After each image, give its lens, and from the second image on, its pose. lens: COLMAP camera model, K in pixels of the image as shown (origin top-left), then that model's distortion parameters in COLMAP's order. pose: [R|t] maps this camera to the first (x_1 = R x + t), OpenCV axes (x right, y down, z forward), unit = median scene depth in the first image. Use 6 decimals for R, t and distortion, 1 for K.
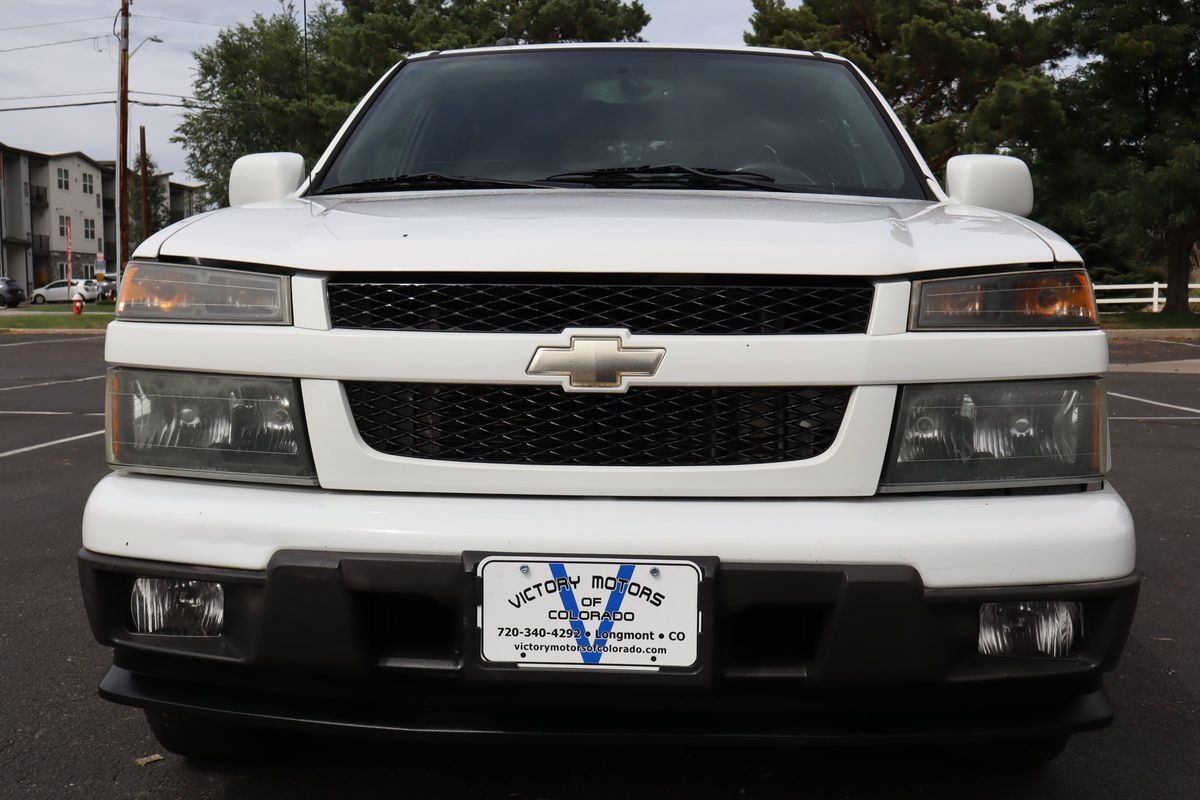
lens RADIAL K [[1689.9, 0, 600.3], [0, 1689.9, 399.0], [0, 0, 1]] dist [0.010079, 0.000000]
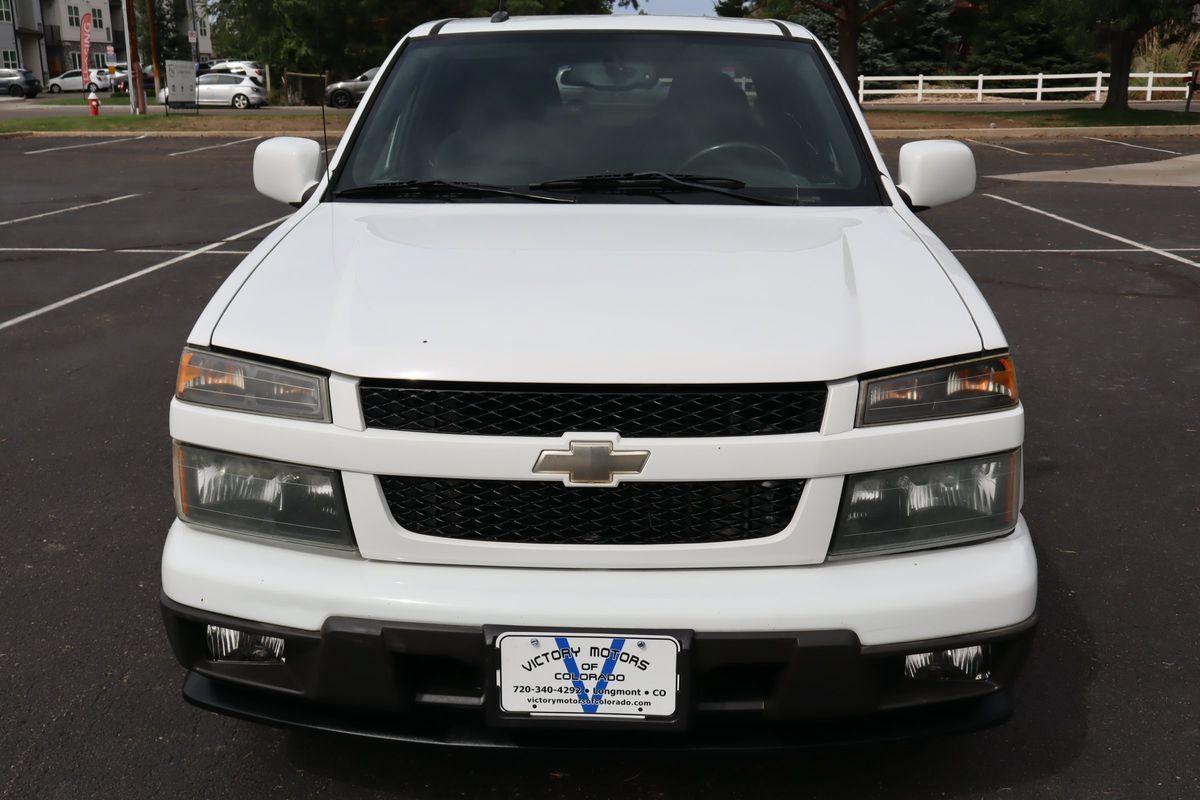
lens RADIAL K [[1561.3, 0, 606.6], [0, 1561.3, 440.2], [0, 0, 1]] dist [0.009548, 0.000000]
pose [[0.999843, -0.009249, 0.015139, -0.008102], [0.005591, 0.974139, 0.225882, -0.276735], [-0.016836, -0.225761, 0.974037, -0.061228]]
